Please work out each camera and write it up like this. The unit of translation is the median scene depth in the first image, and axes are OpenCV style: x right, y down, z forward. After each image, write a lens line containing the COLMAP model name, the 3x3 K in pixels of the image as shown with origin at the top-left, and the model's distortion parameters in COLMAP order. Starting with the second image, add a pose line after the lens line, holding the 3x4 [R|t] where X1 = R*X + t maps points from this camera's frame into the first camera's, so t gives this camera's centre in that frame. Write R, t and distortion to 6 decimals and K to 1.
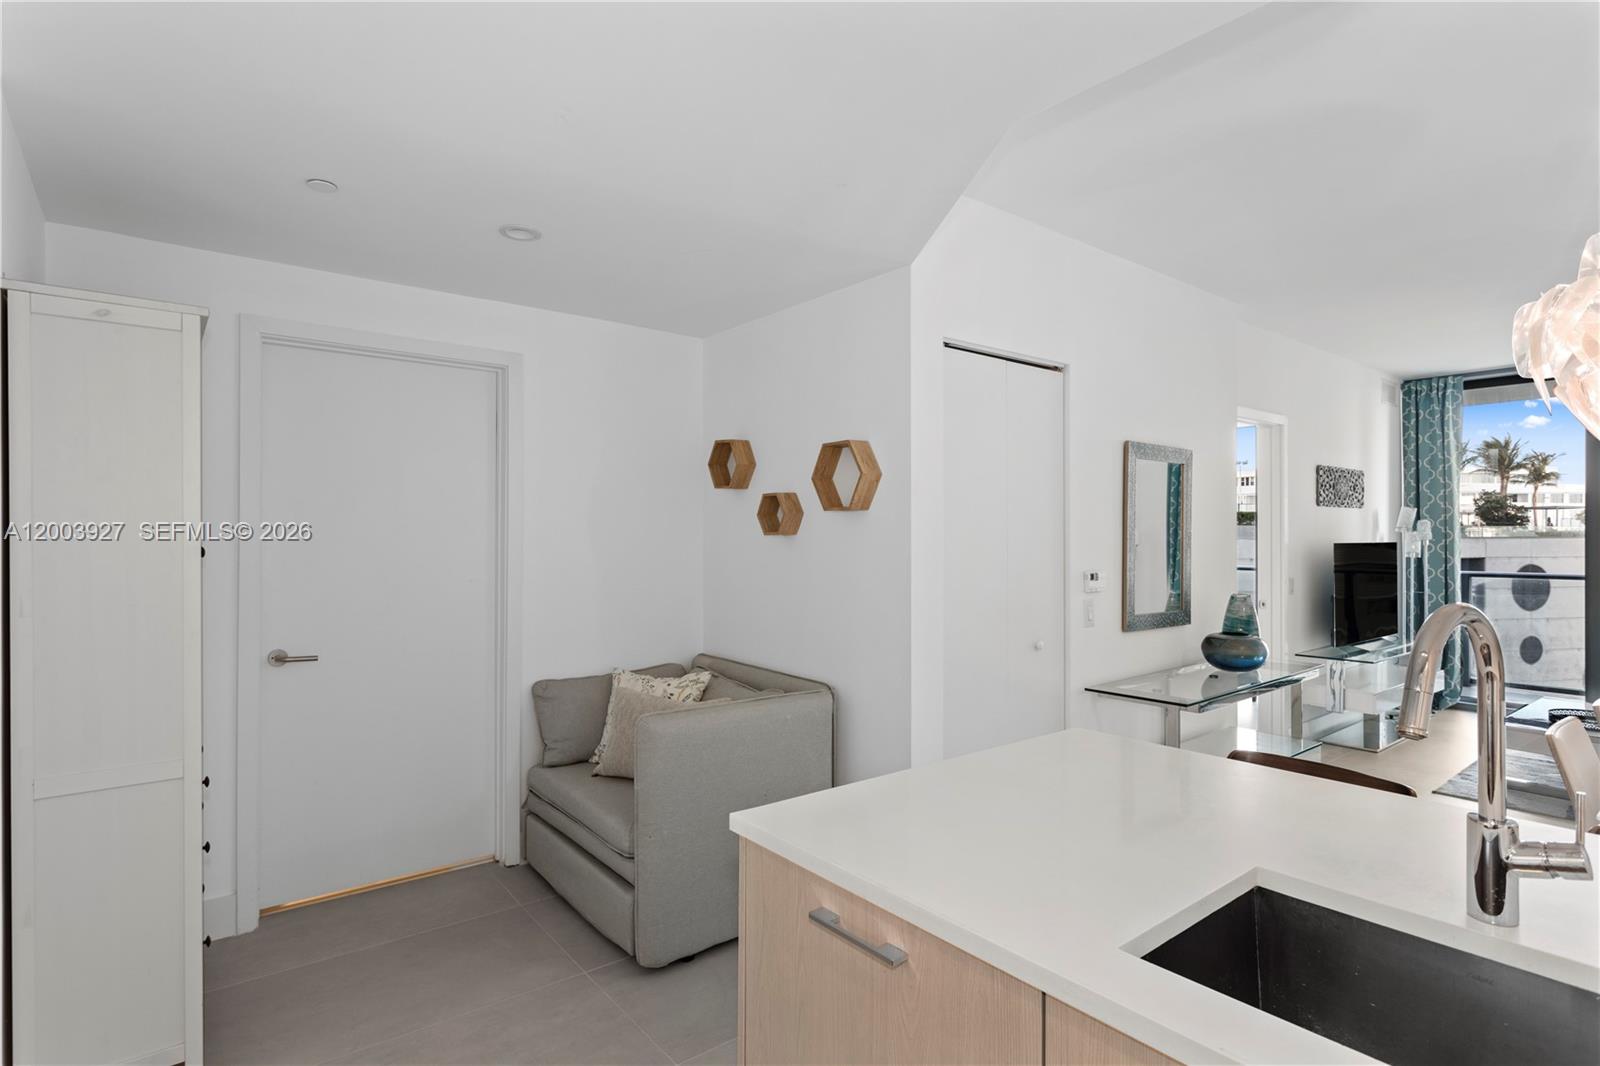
lens RADIAL K [[799.0, 0, 792.9], [0, 799.0, 536.3], [0, 0, 1]] dist [-0.000545, -0.008595]
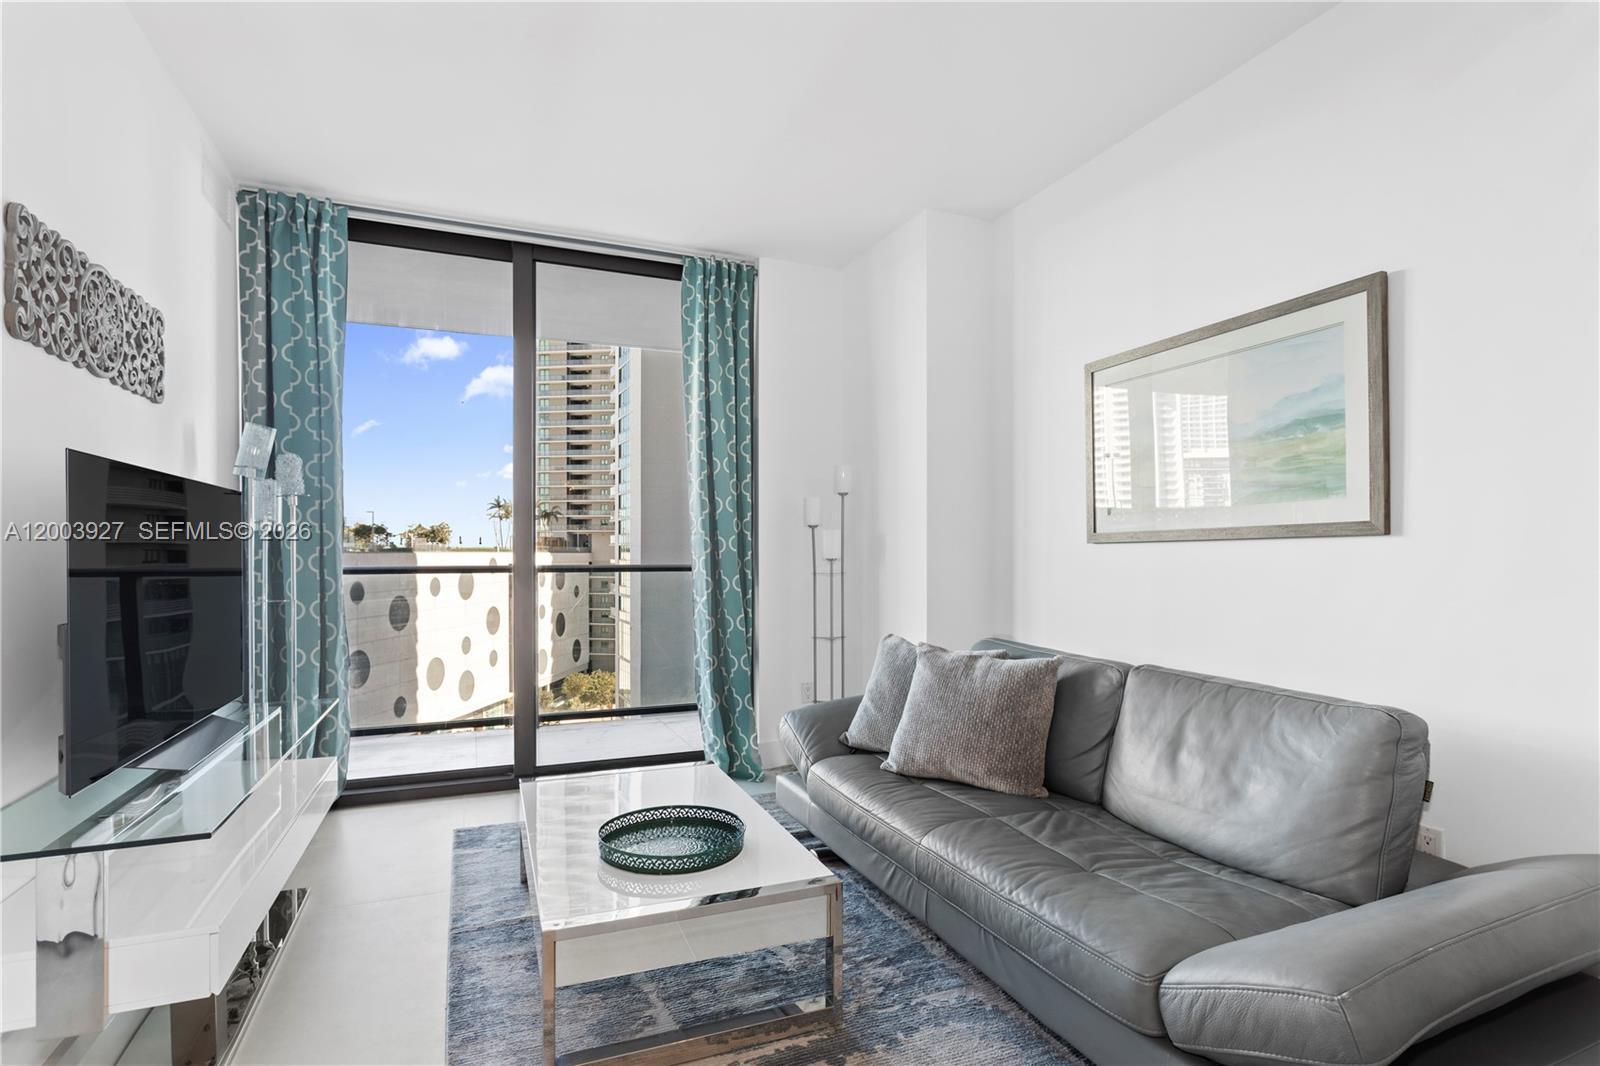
lens RADIAL K [[808.1, 0, 804.6], [0, 808.1, 559.1], [0, 0, 1]] dist [-0.014488, 0.010337]
pose [[0.260639, -0.007554, 0.965407, 0.380734], [-0.001059, 0.999967, 0.008110, 0.038817], [-0.965436, -0.003136, 0.260622, 0.542727]]
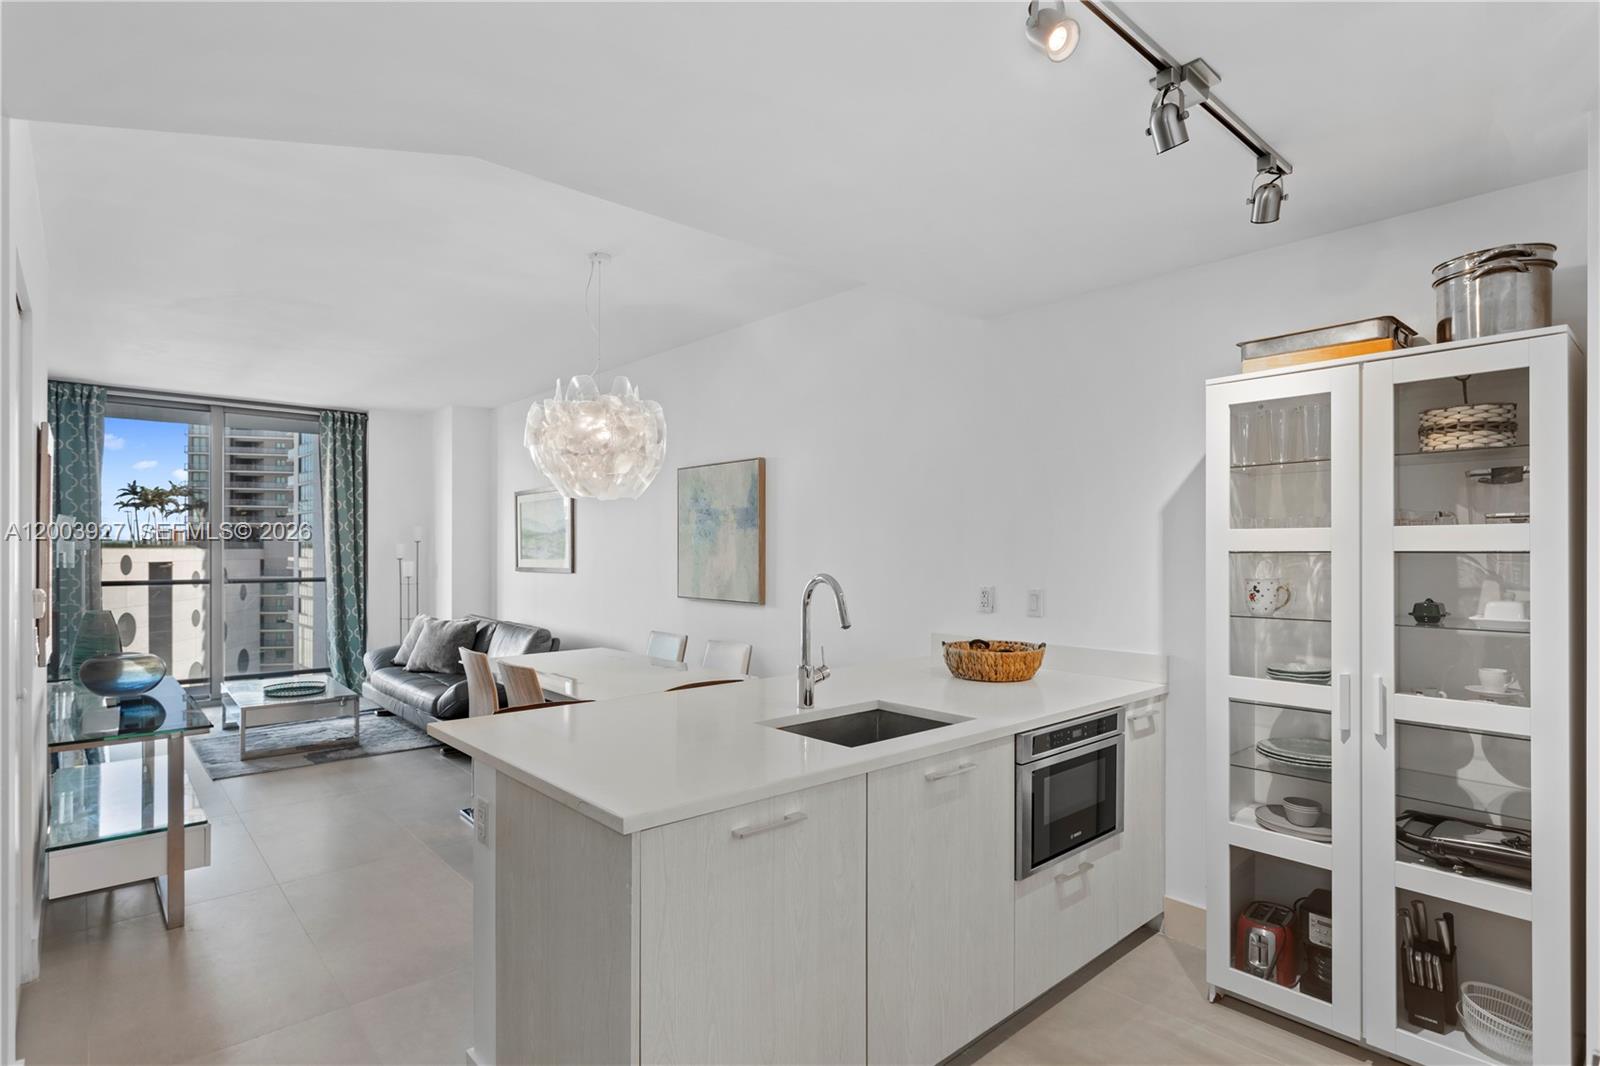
lens RADIAL K [[808.9, 0, 798.2], [0, 808.9, 543.0], [0, 0, 1]] dist [0.000305, 0.001005]
pose [[-0.062221, 0.006835, 0.998039, -0.239915], [-0.002052, 0.999974, -0.006976, 0.000806], [-0.998060, -0.002482, -0.062205, 0.182593]]
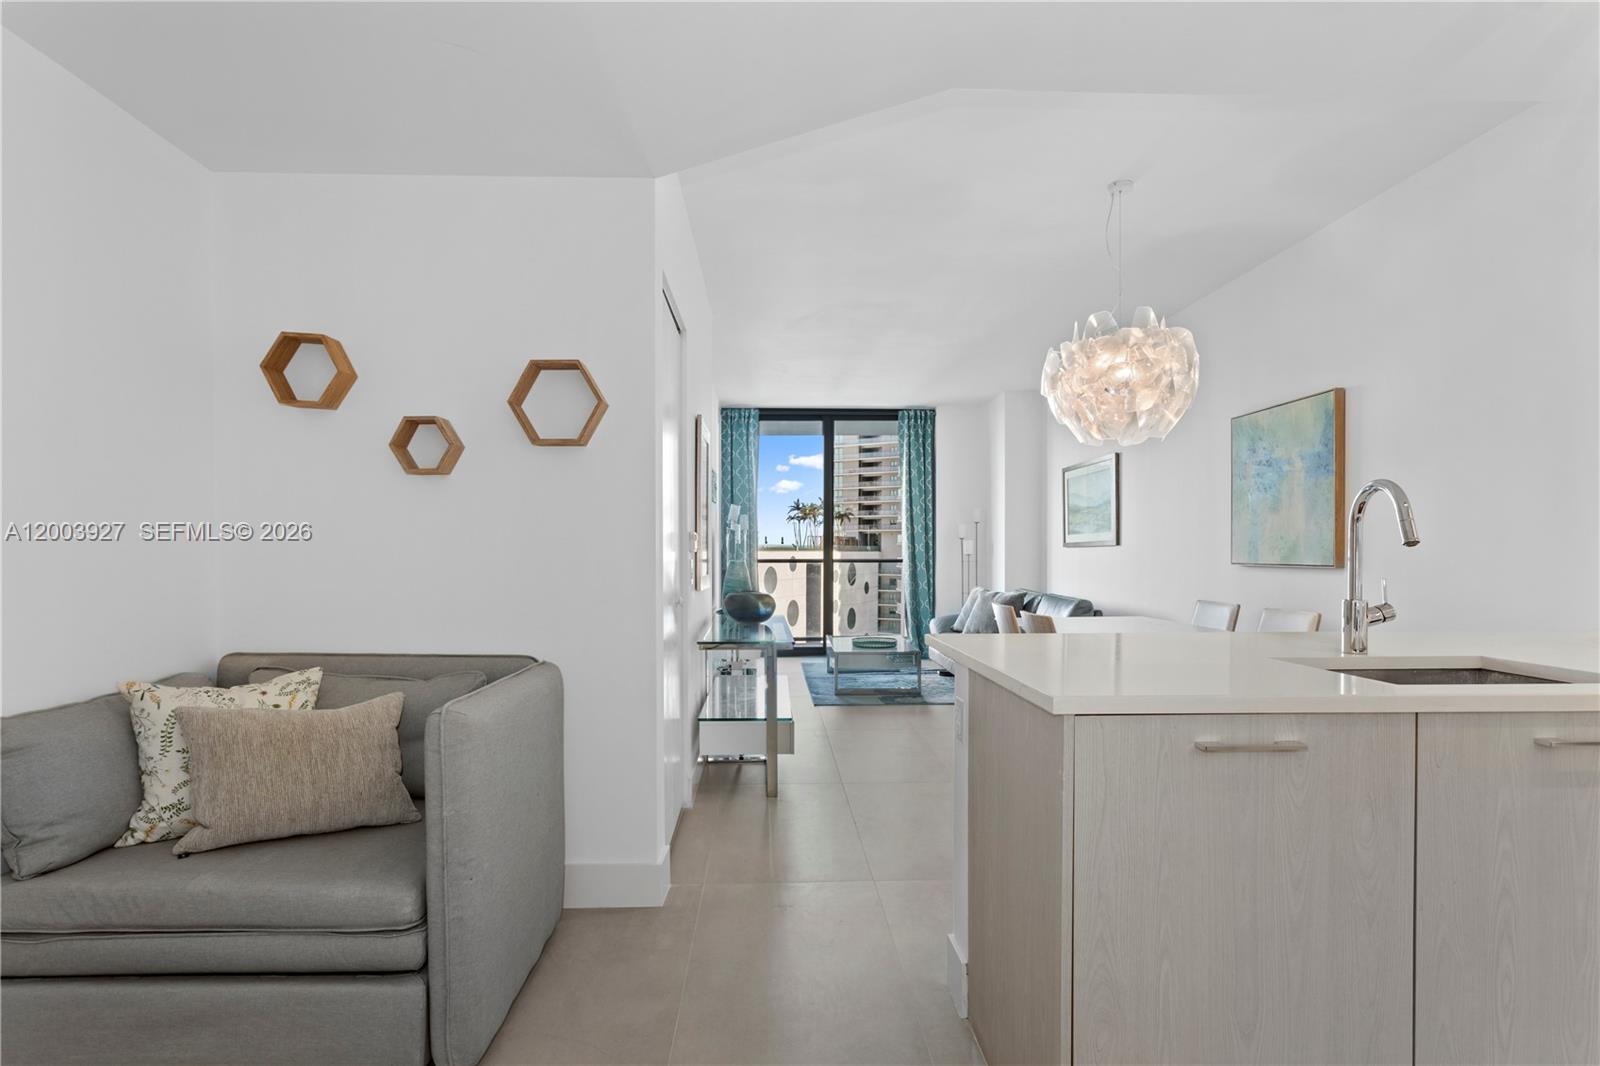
lens RADIAL K [[798.5, 0, 786.8], [0, 798.5, 557.0], [0, 0, 1]] dist [-0.023489, 0.000662]
pose [[0.596834, -0.006315, 0.802340, -0.217518], [0.000114, 0.999970, 0.007786, 0.037784], [-0.802365, -0.004555, 0.596816, 0.150127]]
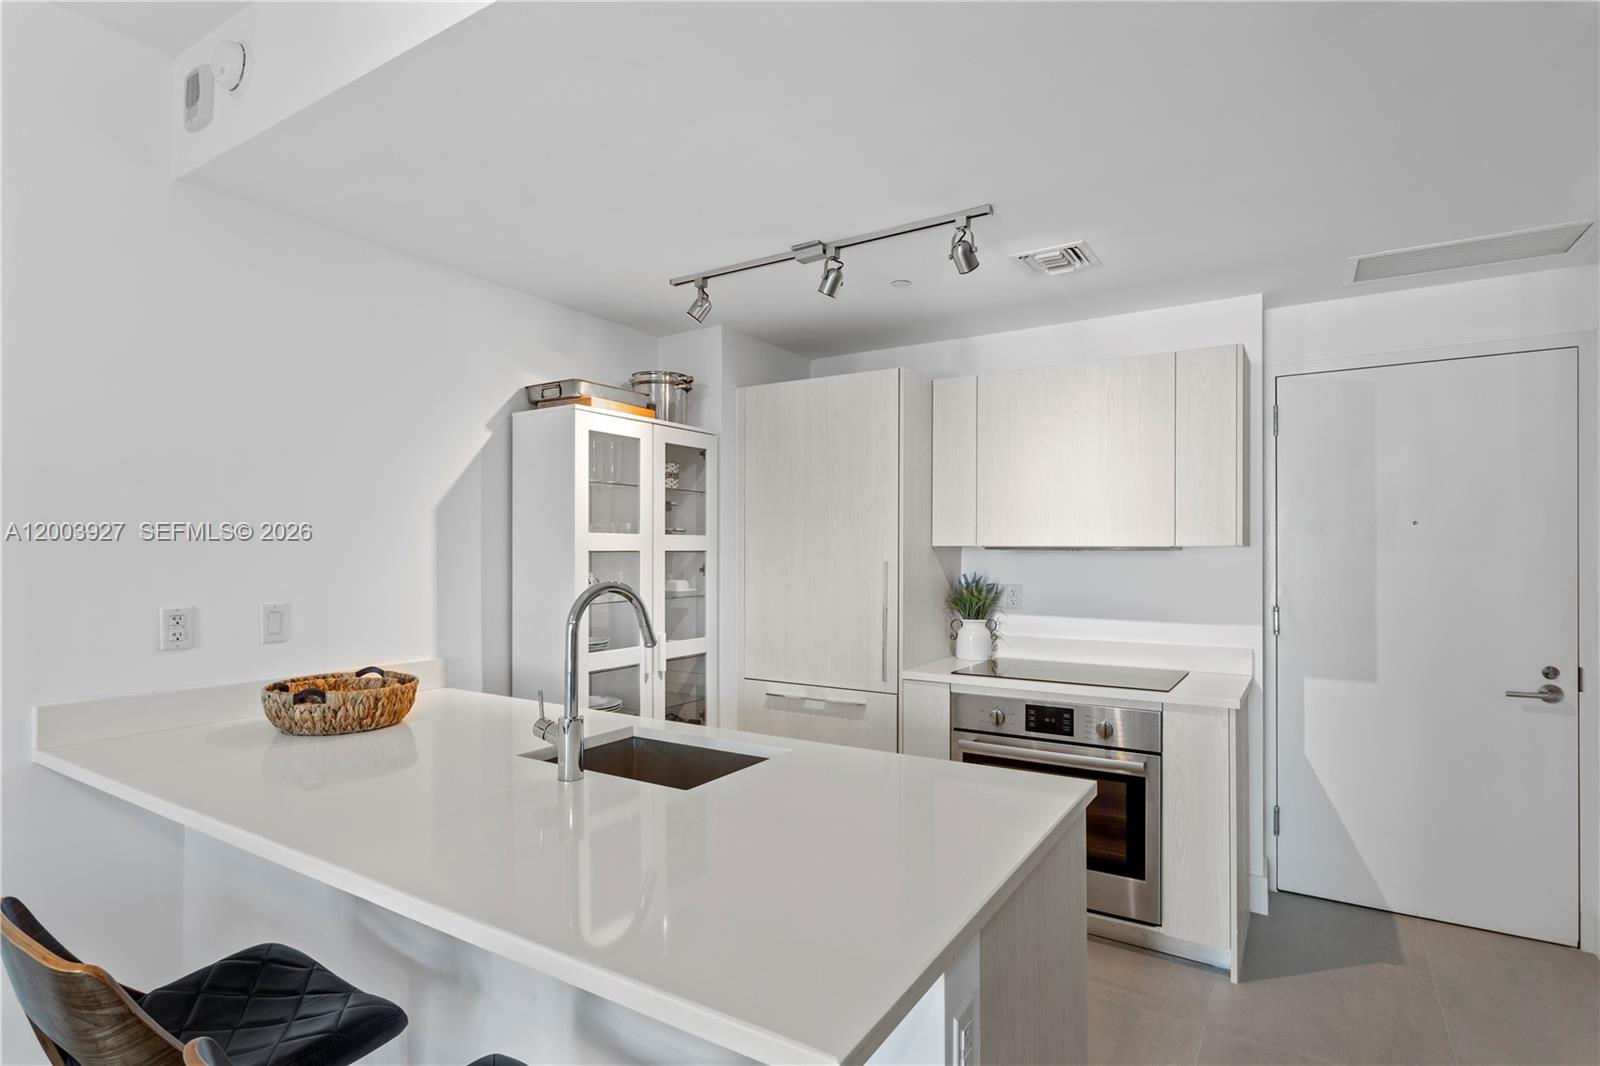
lens RADIAL K [[810.4, 0, 796.0], [0, 810.4, 551.1], [0, 0, 1]] dist [0.002428, 0.001209]
pose [[-0.941300, -0.002882, -0.337558, 0.158186], [-0.001599, 0.999990, -0.004078, 0.003385], [0.337567, -0.003299, -0.941296, 0.421910]]
